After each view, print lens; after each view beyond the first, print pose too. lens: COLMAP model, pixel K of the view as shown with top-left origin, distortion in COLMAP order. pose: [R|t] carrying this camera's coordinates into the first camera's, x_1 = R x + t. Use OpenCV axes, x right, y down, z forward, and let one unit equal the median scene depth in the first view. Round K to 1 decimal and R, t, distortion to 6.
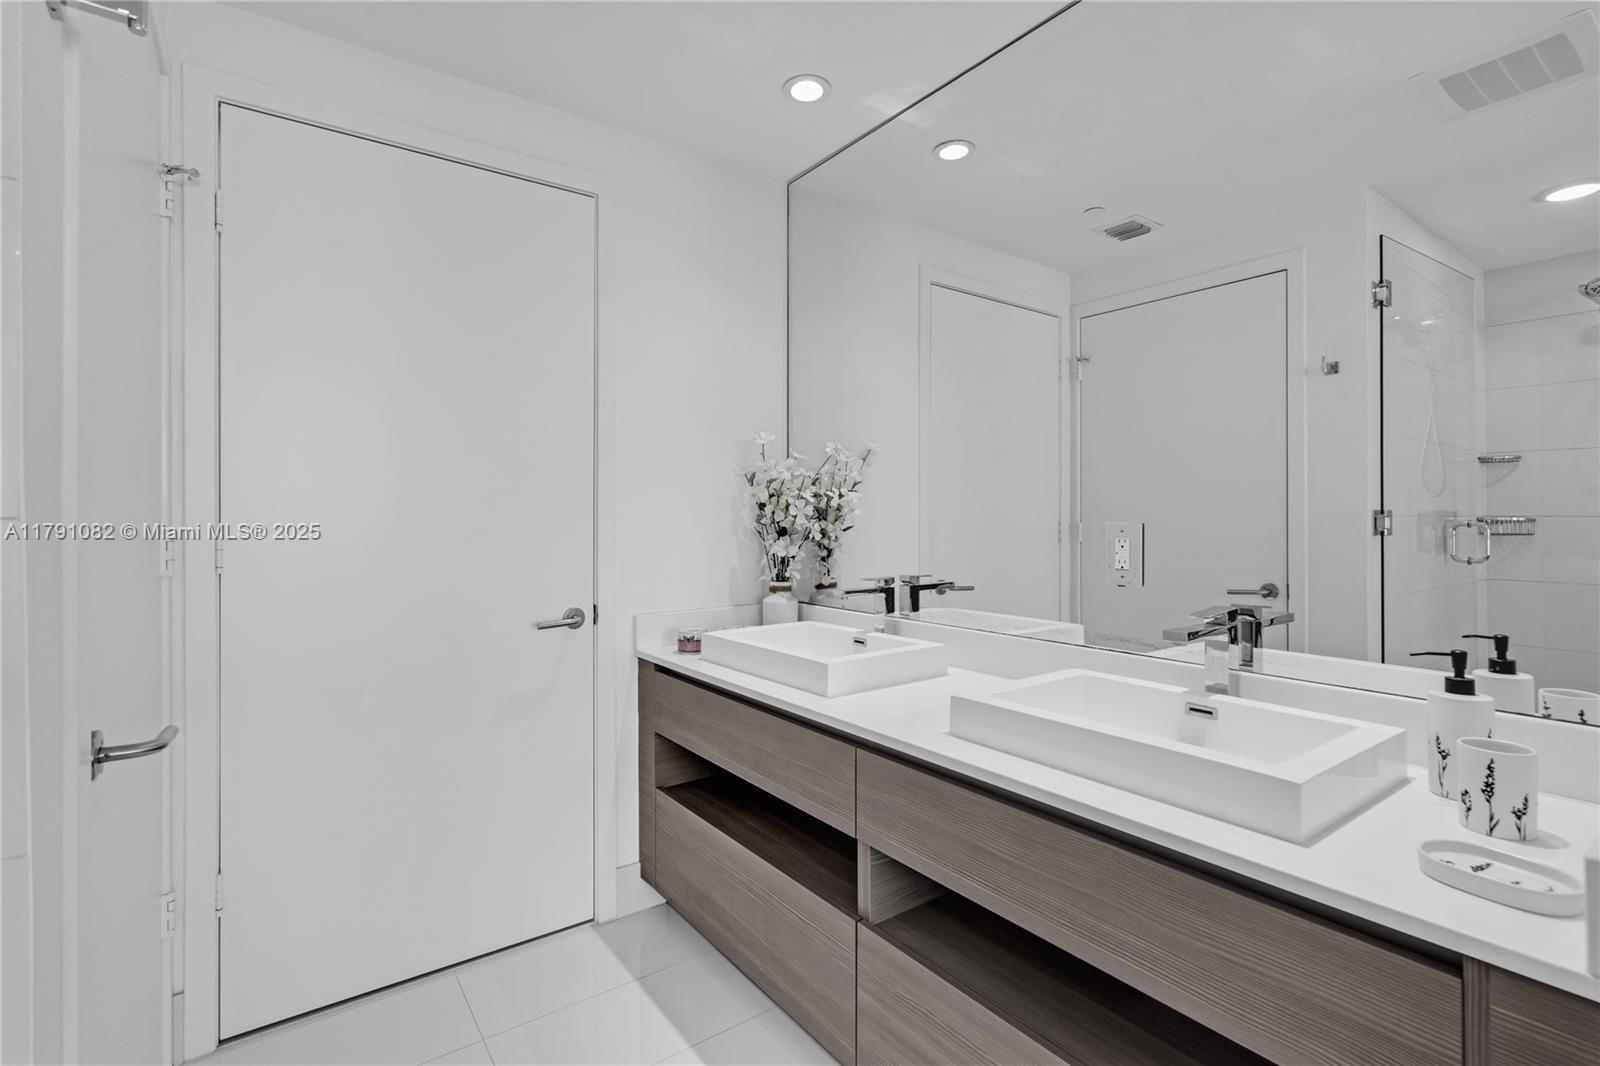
lens RADIAL K [[742.1, 0, 801.9], [0, 742.1, 516.2], [0, 0, 1]] dist [-0.001379, -0.000050]
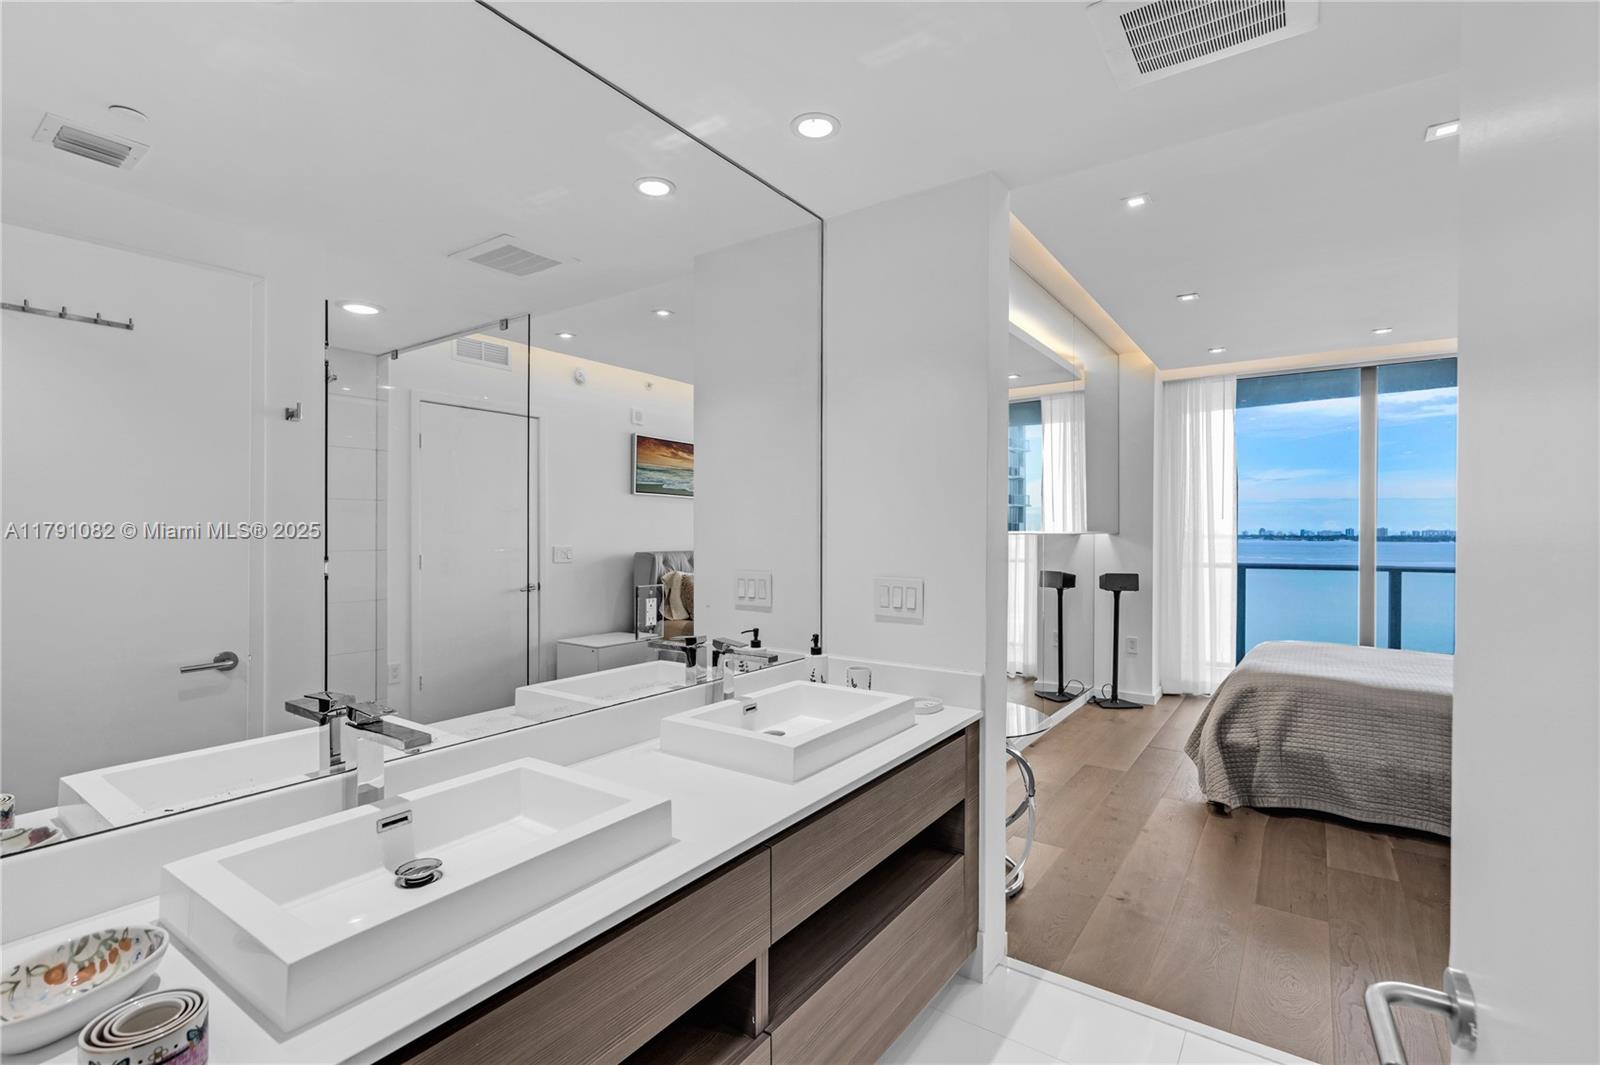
lens RADIAL K [[742.1, 0, 782.7], [0, 742.1, 538.3], [0, 0, 1]] dist [-0.001379, -0.000050]
pose [[-0.319404, -0.009462, 0.947571, -0.809884], [-0.007503, 0.999944, 0.007456, -0.081941], [-0.947589, -0.004728, -0.319458, 1.290545]]
